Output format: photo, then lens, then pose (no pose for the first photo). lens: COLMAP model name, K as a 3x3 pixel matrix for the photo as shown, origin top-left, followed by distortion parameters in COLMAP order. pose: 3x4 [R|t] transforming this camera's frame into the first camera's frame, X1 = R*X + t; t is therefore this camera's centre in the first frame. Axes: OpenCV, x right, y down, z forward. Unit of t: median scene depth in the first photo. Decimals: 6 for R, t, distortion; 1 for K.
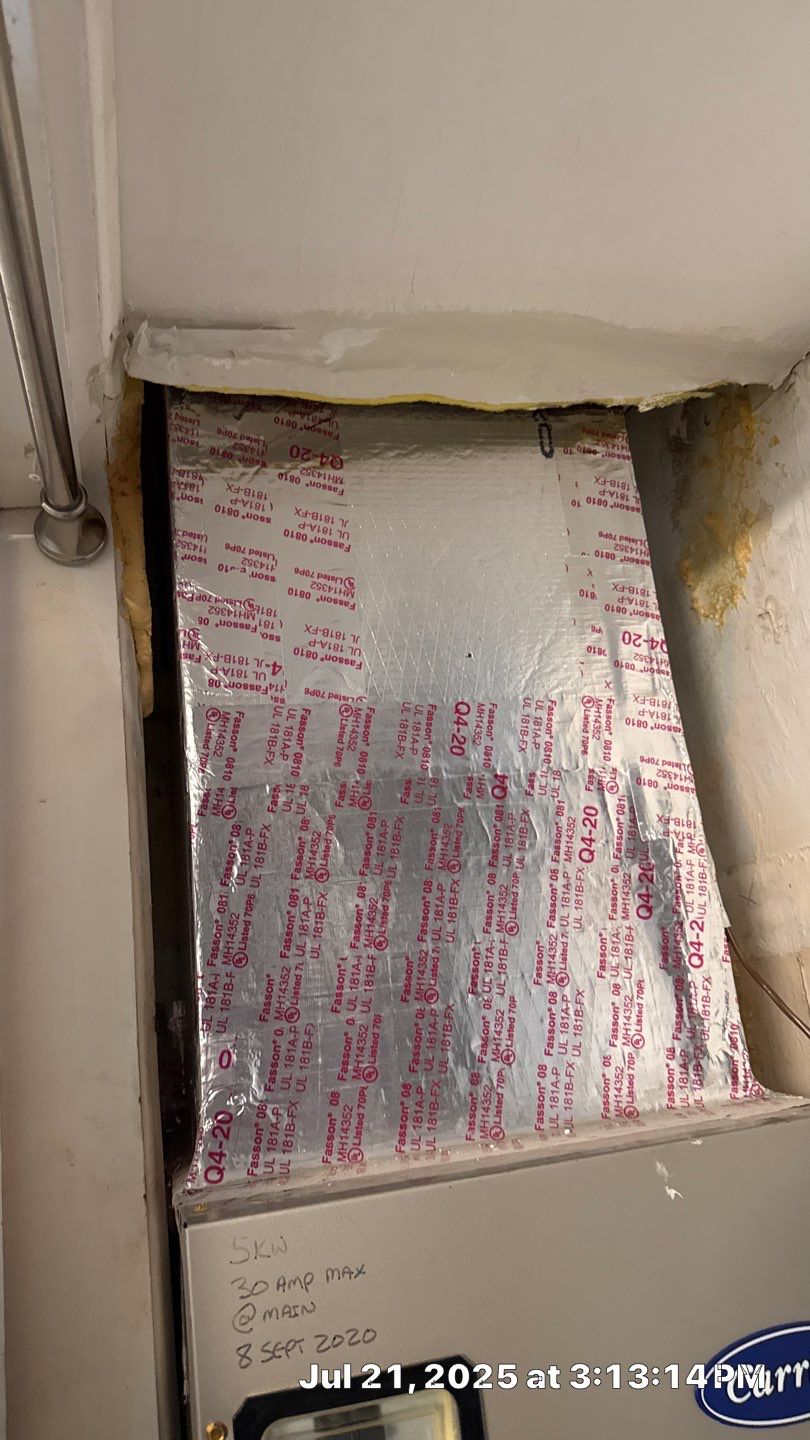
lens RADIAL K [[986.2, 0, 405.0], [0, 986.2, 720.0], [0, 0, 1]] dist [0.185875, -0.380722]
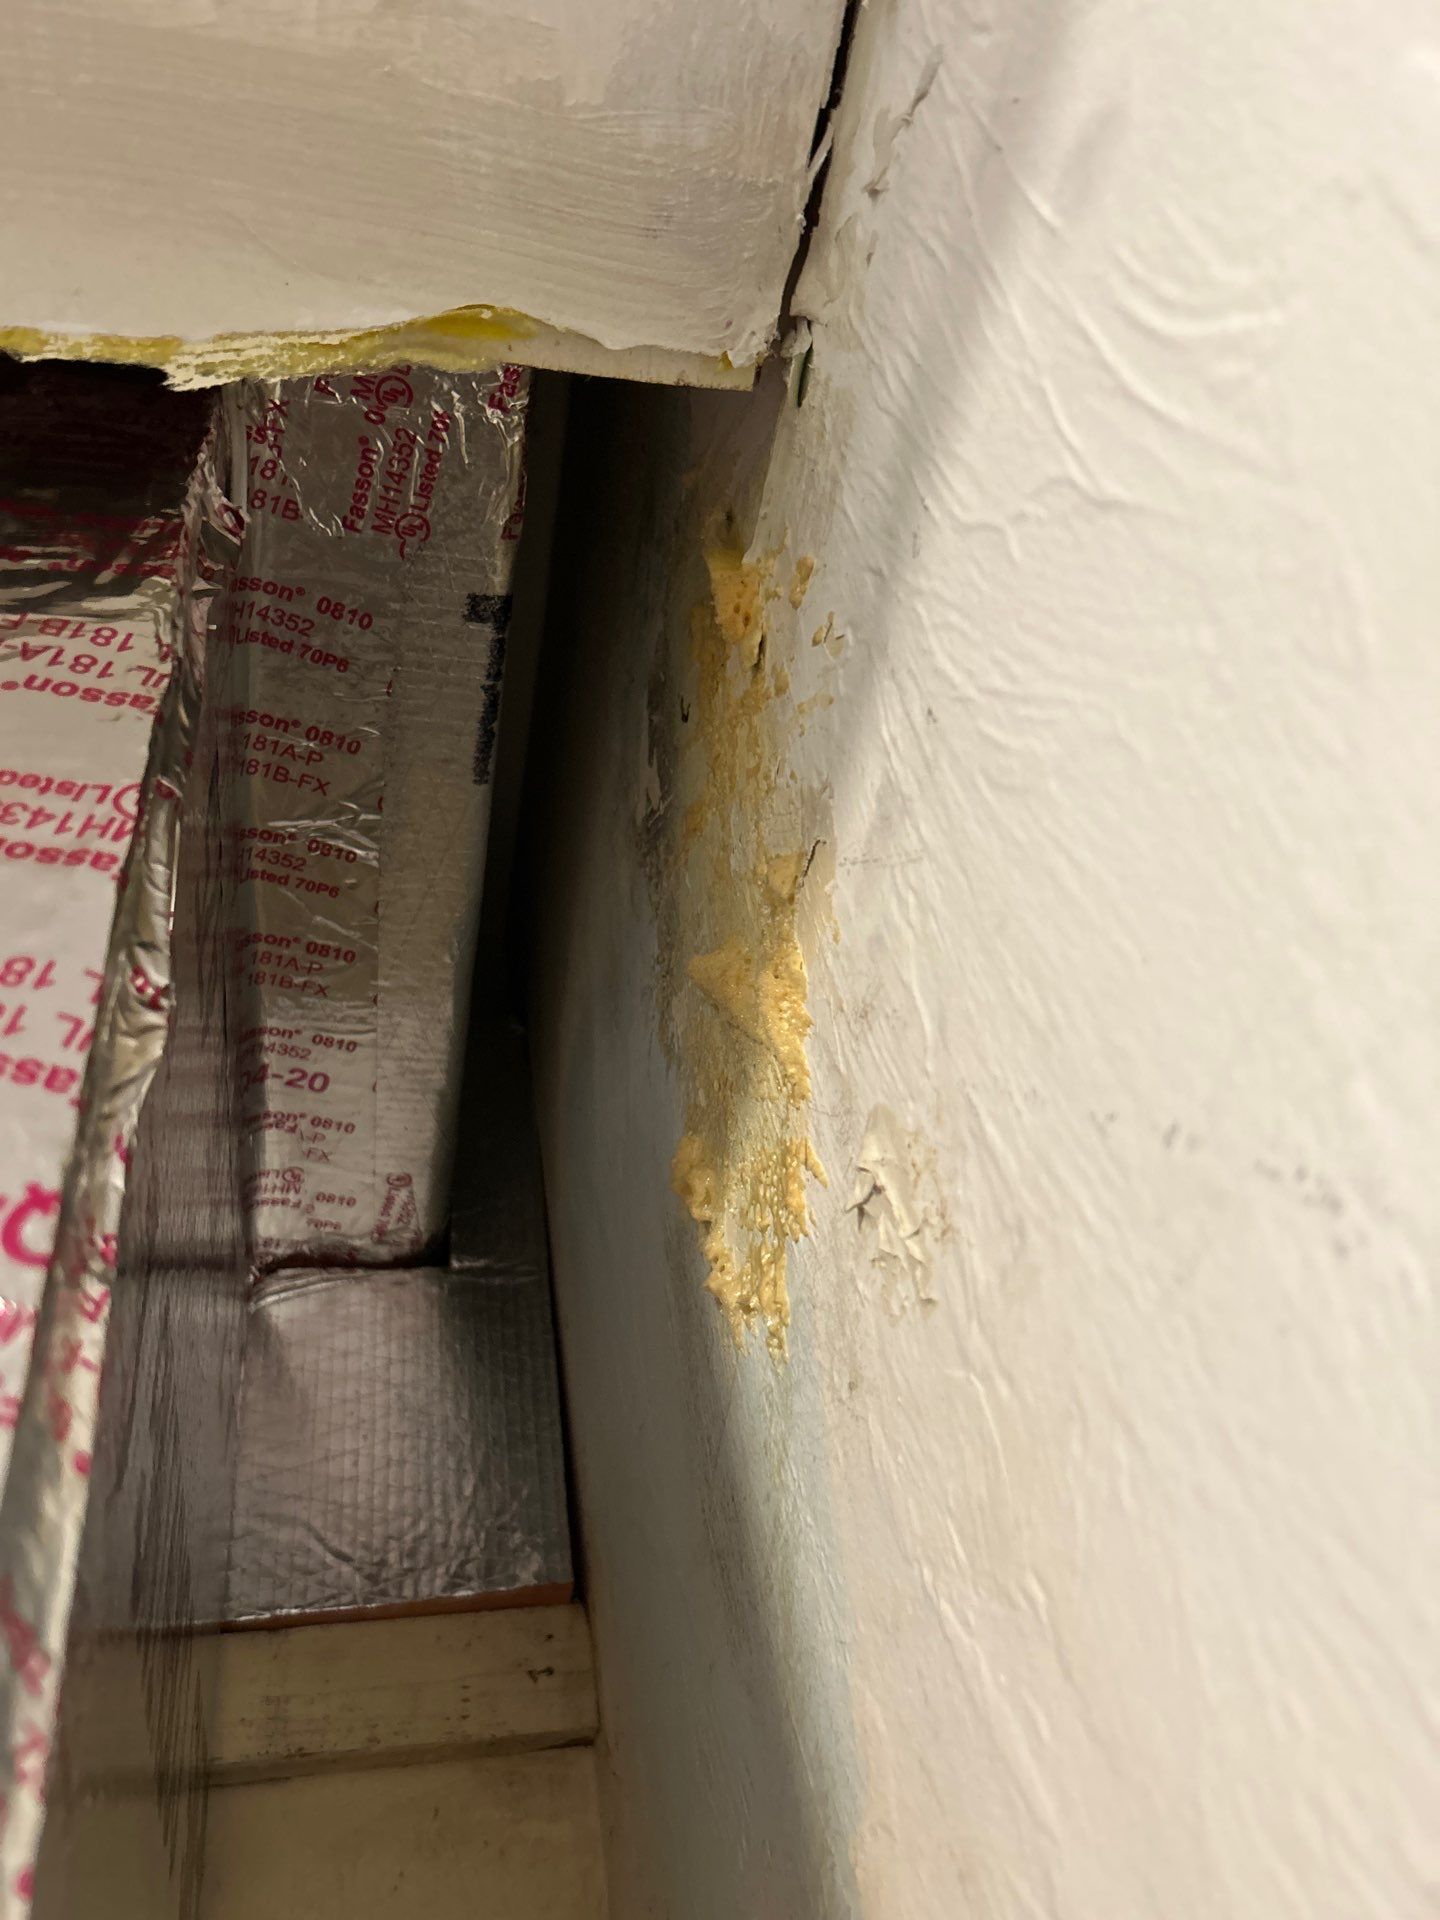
lens RADIAL K [[1518.4, 0, 688.2], [0, 1518.4, 956.1], [0, 0, 1]] dist [0.069772, -0.112811]
pose [[0.997619, -0.068794, 0.004945, 0.347744], [0.061983, 0.862785, -0.501757, 0.016867], [0.030251, 0.500869, 0.864994, 0.736301]]
